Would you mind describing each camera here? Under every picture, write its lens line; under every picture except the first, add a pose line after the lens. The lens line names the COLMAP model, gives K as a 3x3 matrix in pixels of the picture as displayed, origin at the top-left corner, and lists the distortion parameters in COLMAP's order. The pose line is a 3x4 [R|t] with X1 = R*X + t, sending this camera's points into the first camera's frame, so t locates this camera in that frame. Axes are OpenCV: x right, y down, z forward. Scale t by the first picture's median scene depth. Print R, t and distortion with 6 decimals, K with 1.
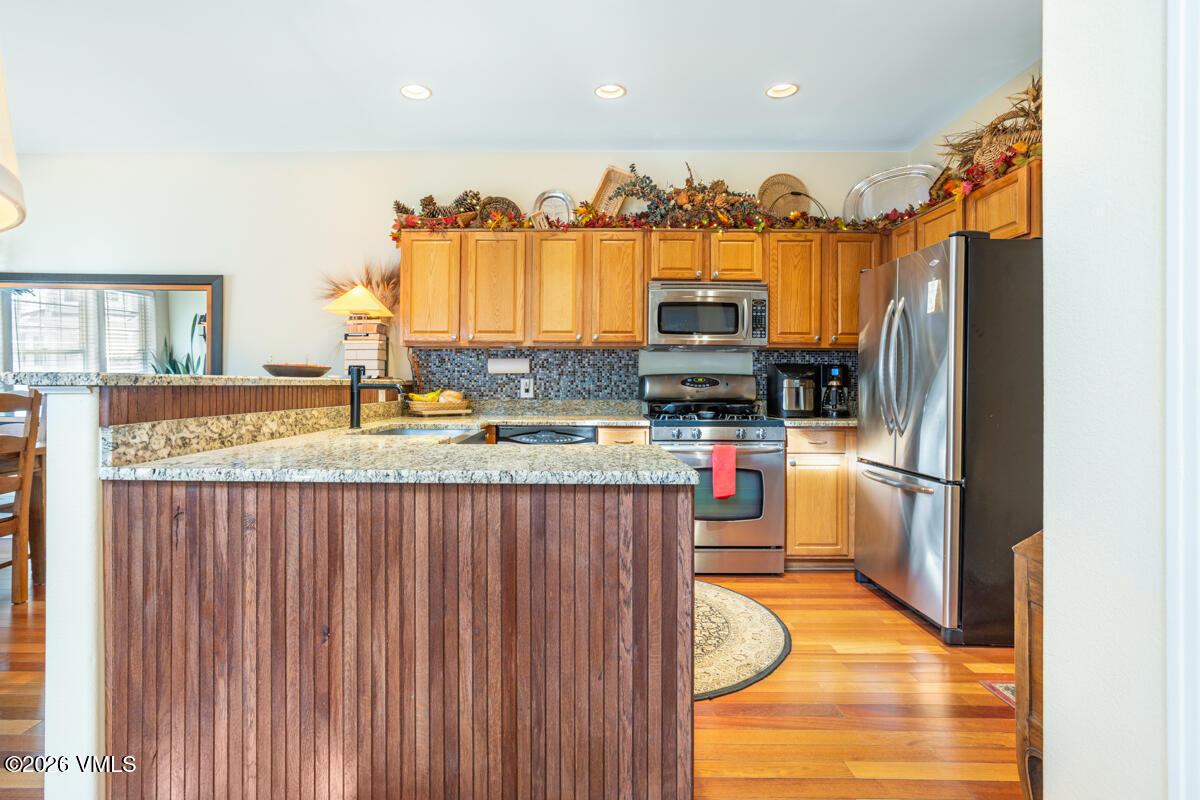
lens RADIAL K [[640.6, 0, 603.4], [0, 640.6, 386.1], [0, 0, 1]] dist [-0.045979, 0.028466]
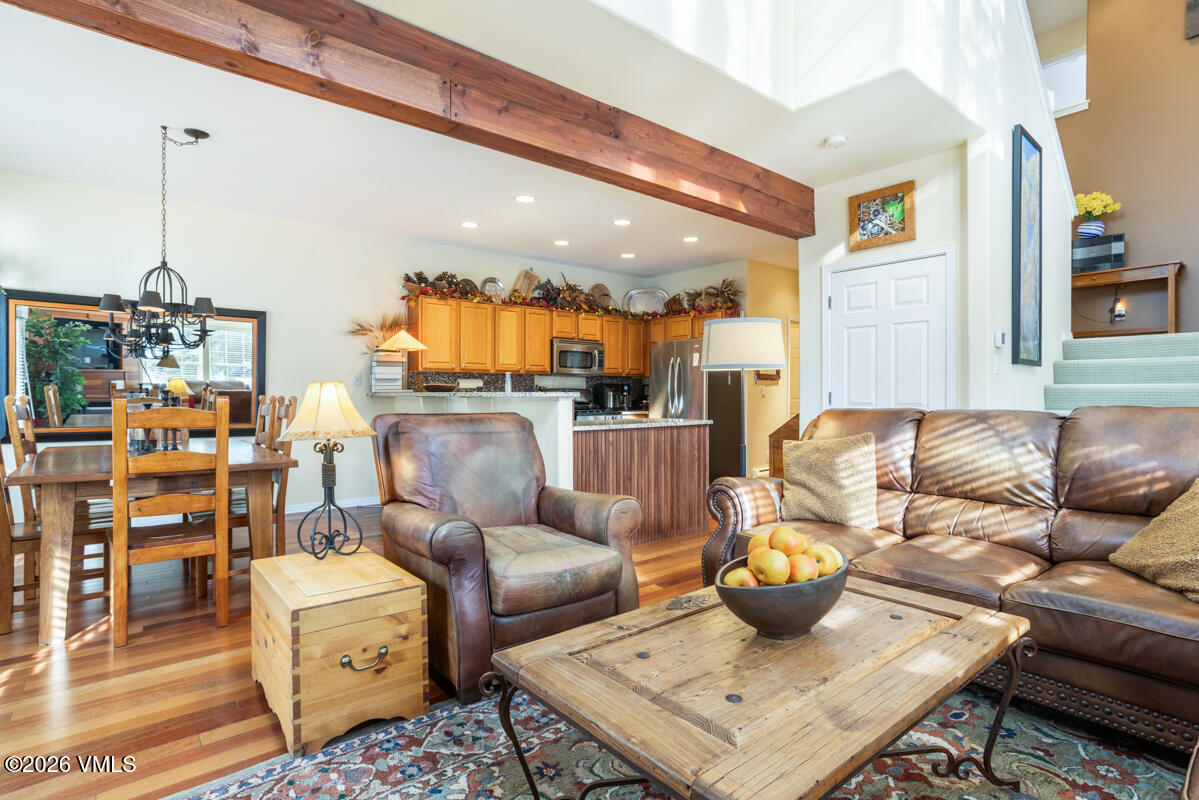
lens RADIAL K [[590.3, 0, 616.1], [0, 590.3, 400.5], [0, 0, 1]] dist [-0.030346, 0.013207]
pose [[0.768201, -0.009738, 0.640135, -0.882968], [0.002047, 0.999917, 0.012754, -0.005224], [-0.640205, -0.008487, 0.768157, -0.428926]]
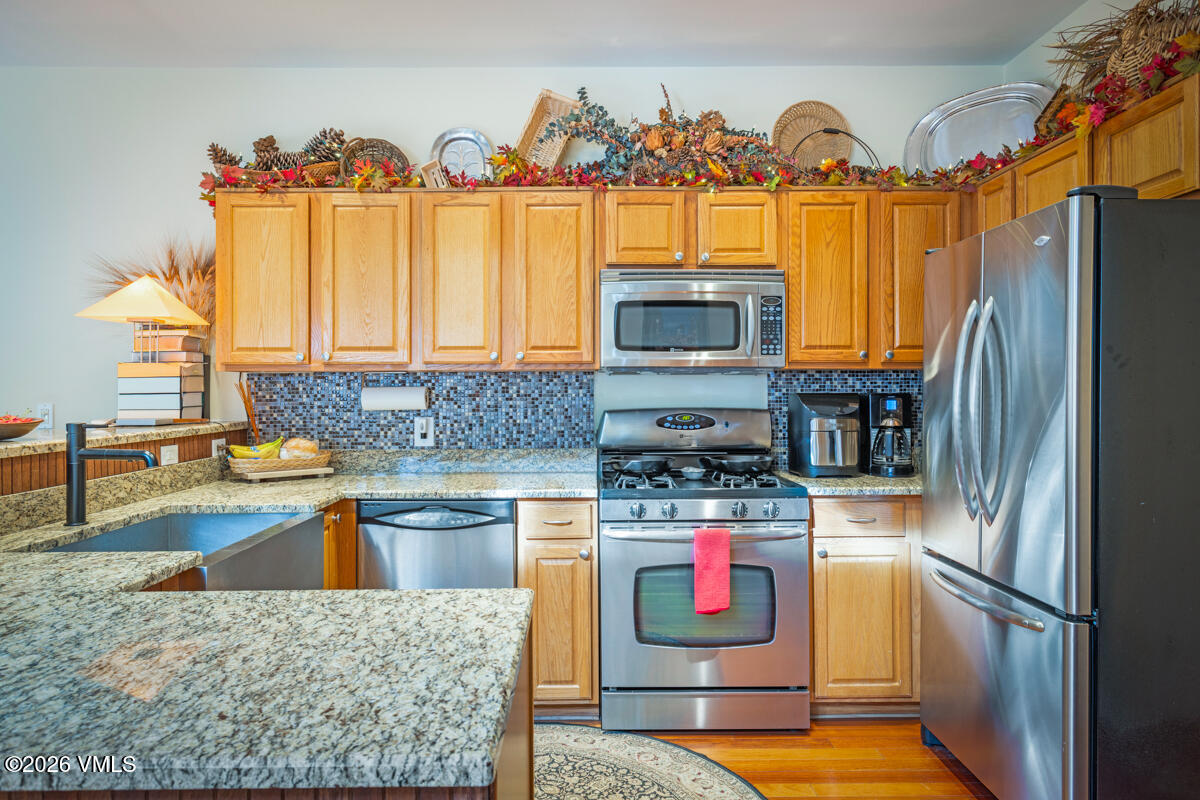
lens RADIAL K [[820.2, 0, 638.3], [0, 820.2, 390.9], [0, 0, 1]] dist [-0.003864, -0.005100]
pose [[0.999746, -0.009270, 0.020529, 0.089976], [0.009233, 0.999956, 0.001894, -0.041541], [-0.020545, -0.001704, 0.999787, 0.170131]]
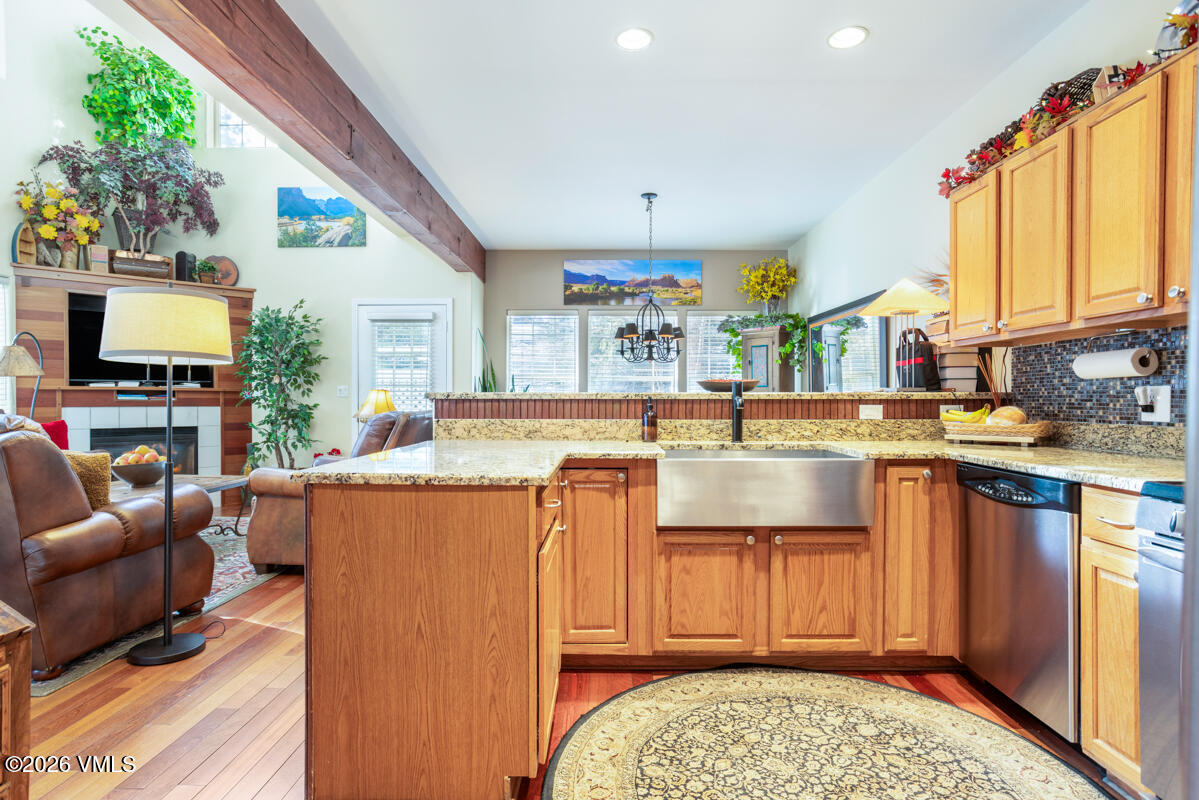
lens RADIAL K [[640.1, 0, 597.1], [0, 640.1, 400.9], [0, 0, 1]] dist [-0.045979, 0.028466]
pose [[-0.022430, -0.003871, -0.999741, 0.442647], [-0.002806, 0.999989, -0.003809, 0.004420], [0.999744, 0.002719, -0.022441, 0.606280]]
